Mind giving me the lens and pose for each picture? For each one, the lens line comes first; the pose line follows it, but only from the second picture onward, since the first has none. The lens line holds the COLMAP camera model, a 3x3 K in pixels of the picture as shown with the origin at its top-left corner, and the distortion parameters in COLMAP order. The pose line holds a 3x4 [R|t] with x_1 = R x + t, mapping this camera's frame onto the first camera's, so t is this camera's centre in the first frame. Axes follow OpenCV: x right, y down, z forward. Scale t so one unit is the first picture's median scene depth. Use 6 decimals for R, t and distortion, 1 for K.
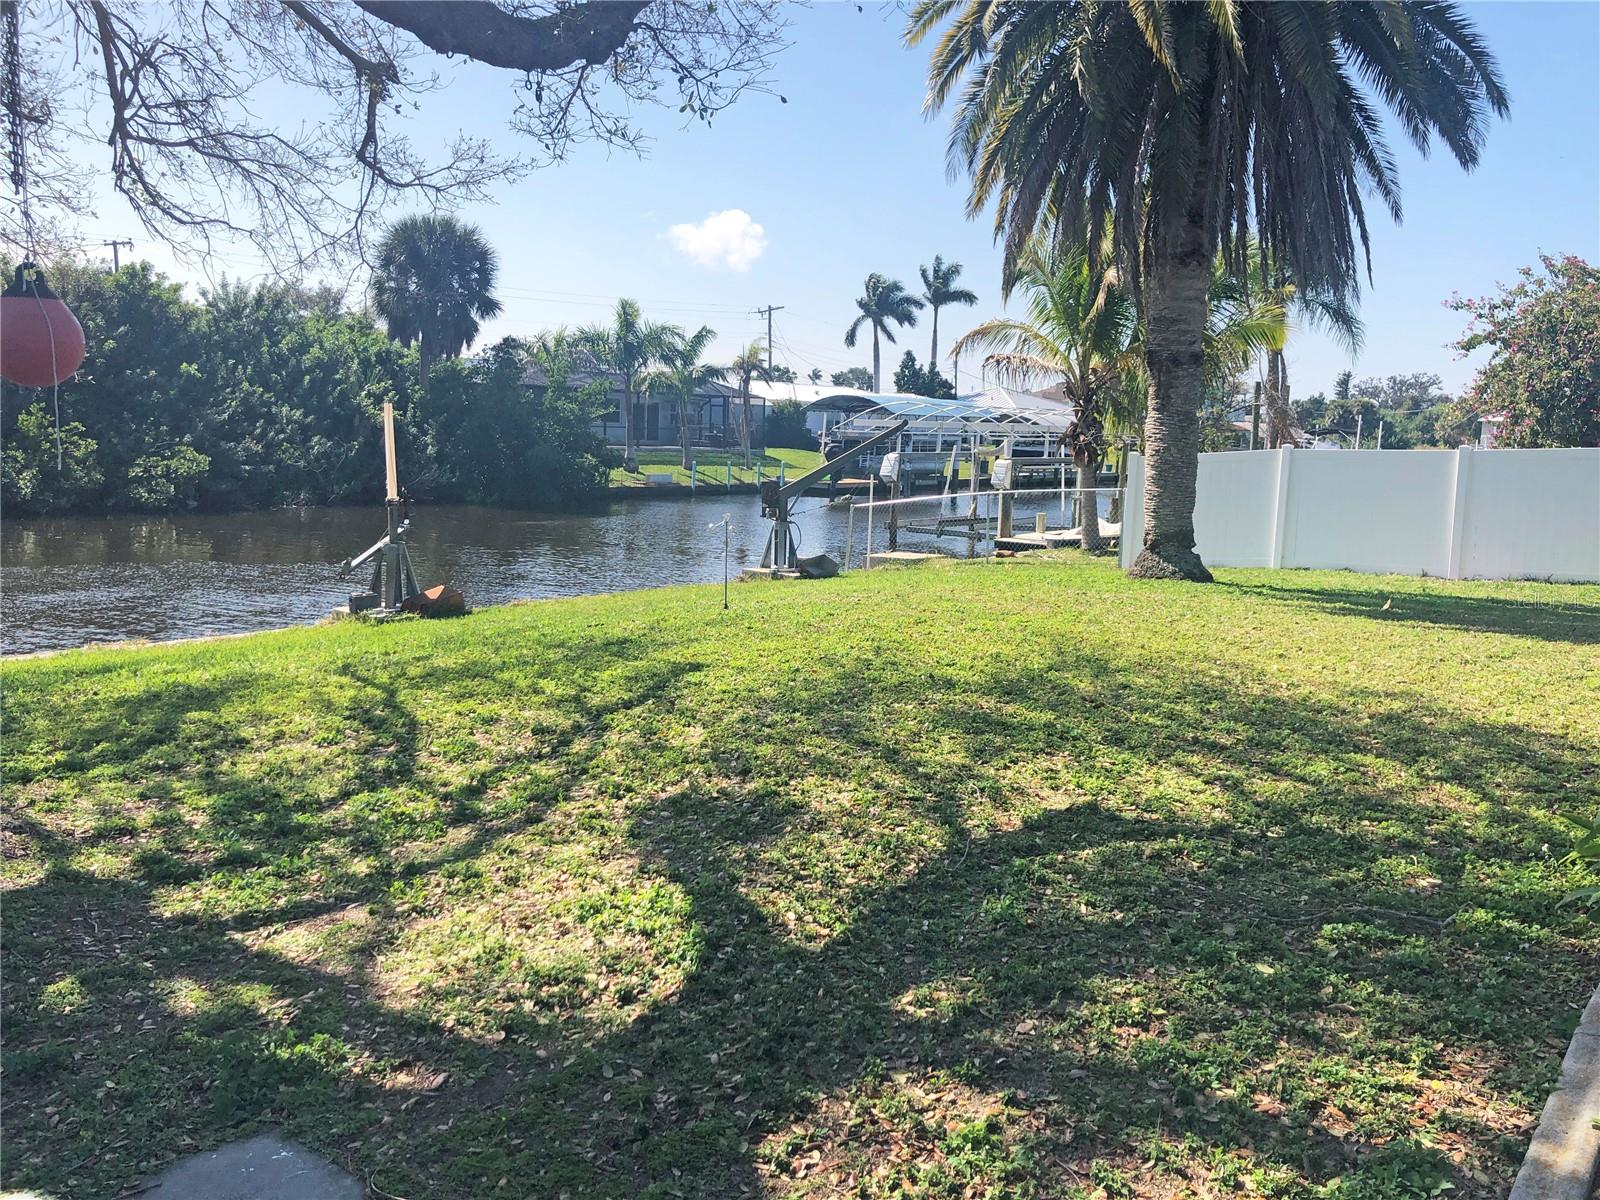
lens RADIAL K [[1324.0, 0, 801.8], [0, 1324.0, 607.7], [0, 0, 1]] dist [0.008026, 0.027158]
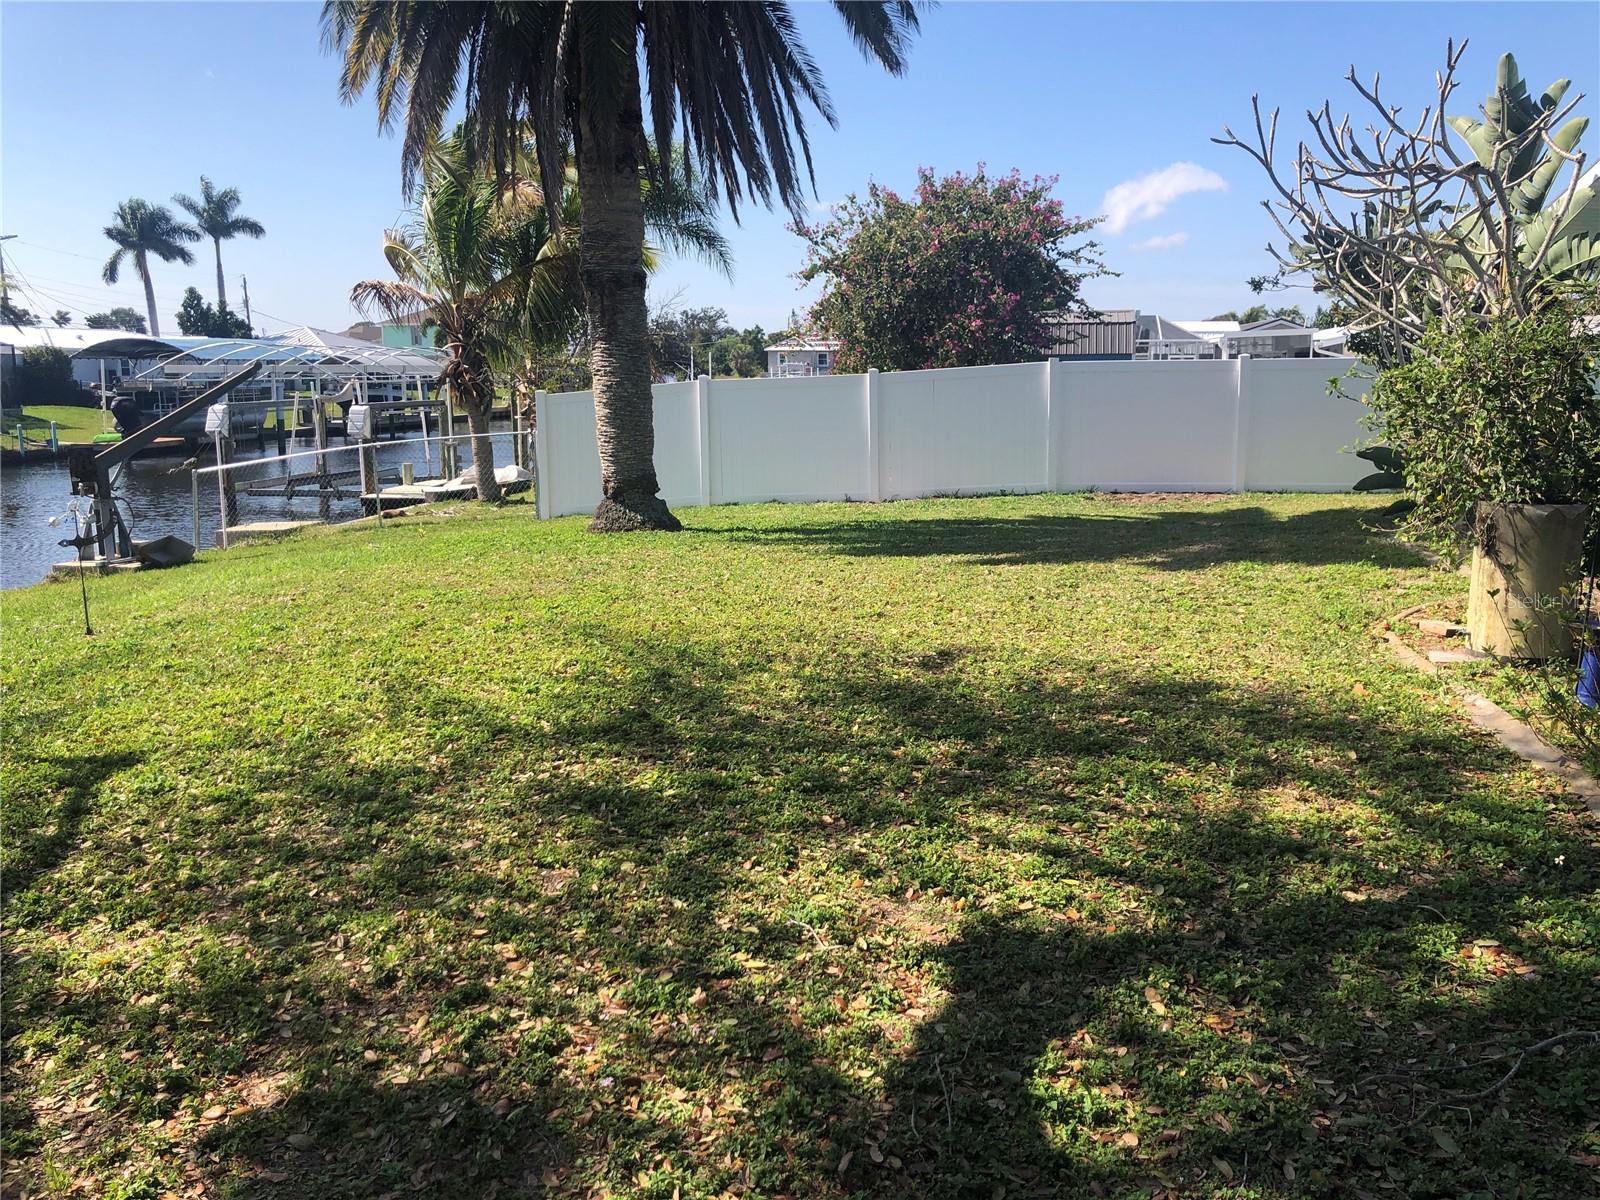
lens RADIAL K [[1324.0, 0, 812.5], [0, 1324.0, 587.6], [0, 0, 1]] dist [0.008026, 0.027158]
pose [[0.869269, -0.116906, 0.480318, -0.017019], [0.102531, 0.993143, 0.056166, -0.007183], [-0.483590, 0.000424, 0.875294, 0.057204]]
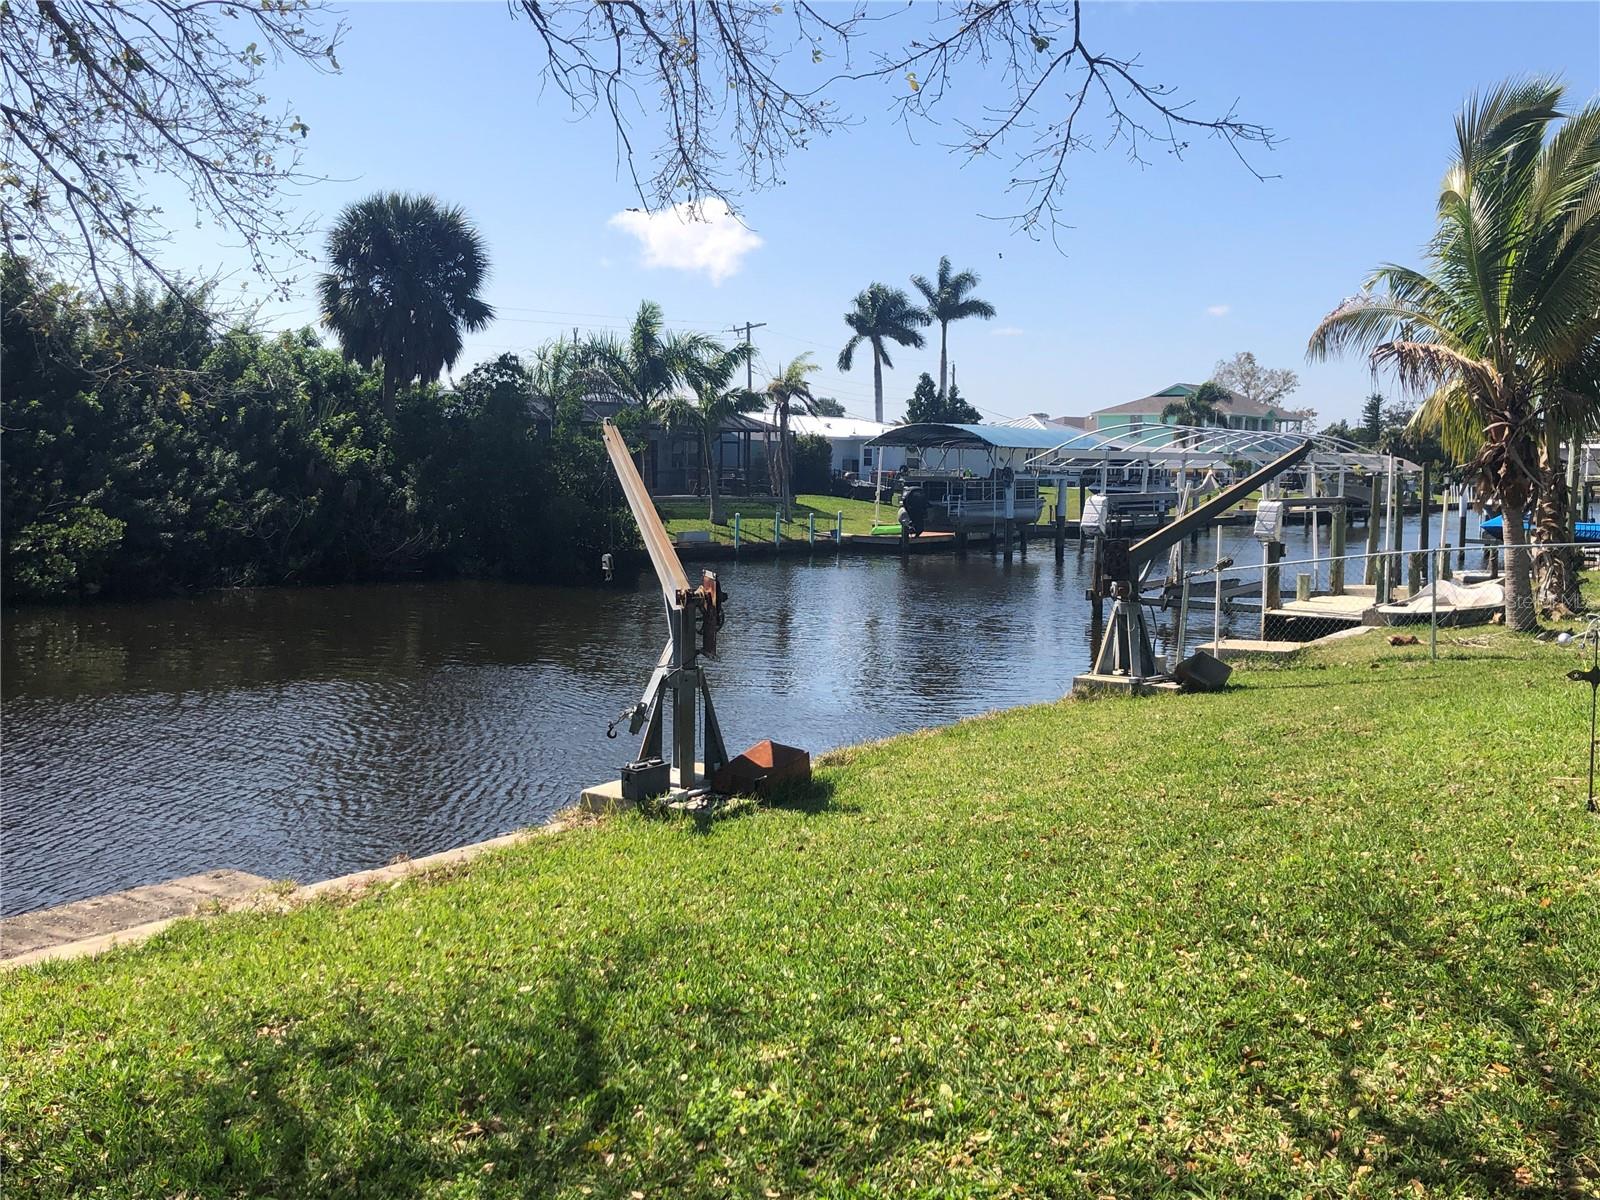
lens RADIAL K [[1555.3, 0, 817.5], [0, 1555.3, 566.9], [0, 0, 1]] dist [0.011818, 0.000000]
pose [[0.997653, -0.022761, 0.064575, -0.107520], [0.027445, 0.996982, -0.072615, -0.015641], [-0.062728, 0.074217, 0.995267, 0.125662]]
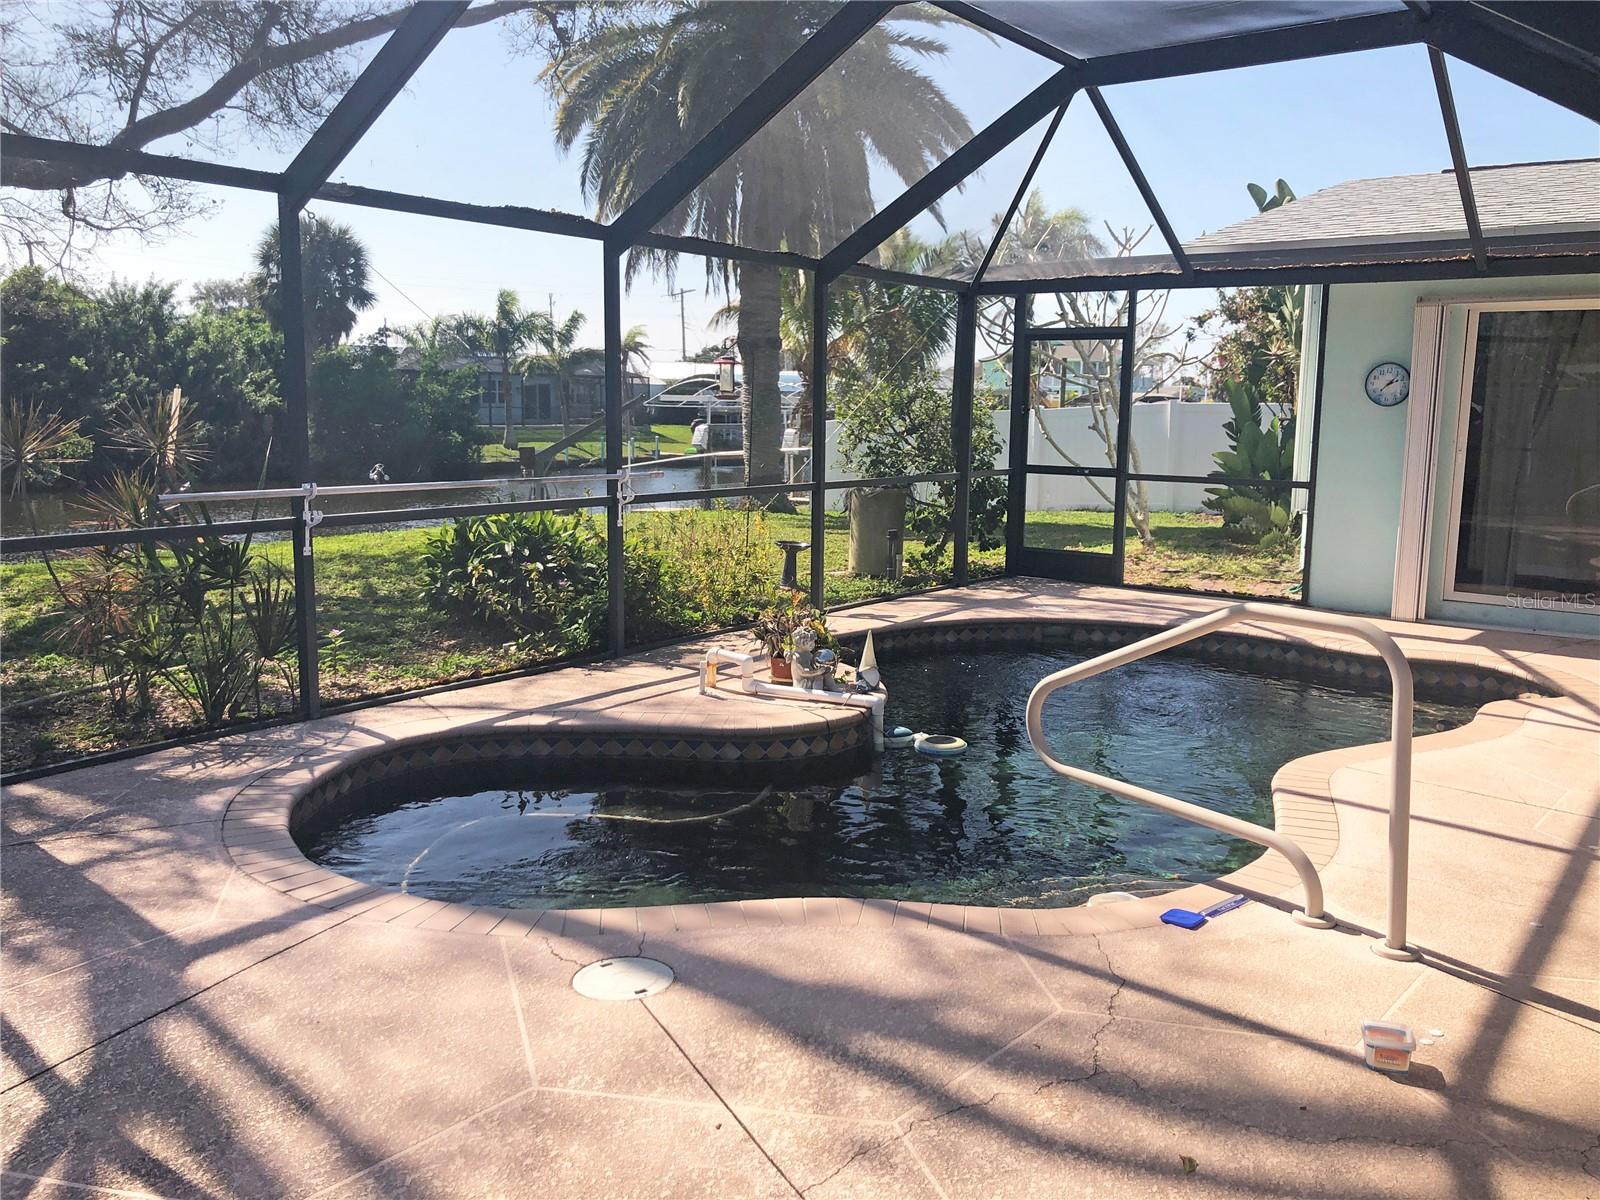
lens RADIAL K [[1324.0, 0, 803.4], [0, 1324.0, 602.4], [0, 0, 1]] dist [0.008026, 0.027158]
pose [[0.999455, -0.024196, 0.022466, 0.096875], [0.023925, 0.999639, 0.012246, 0.018076], [-0.022754, -0.011701, 0.999673, -0.104618]]
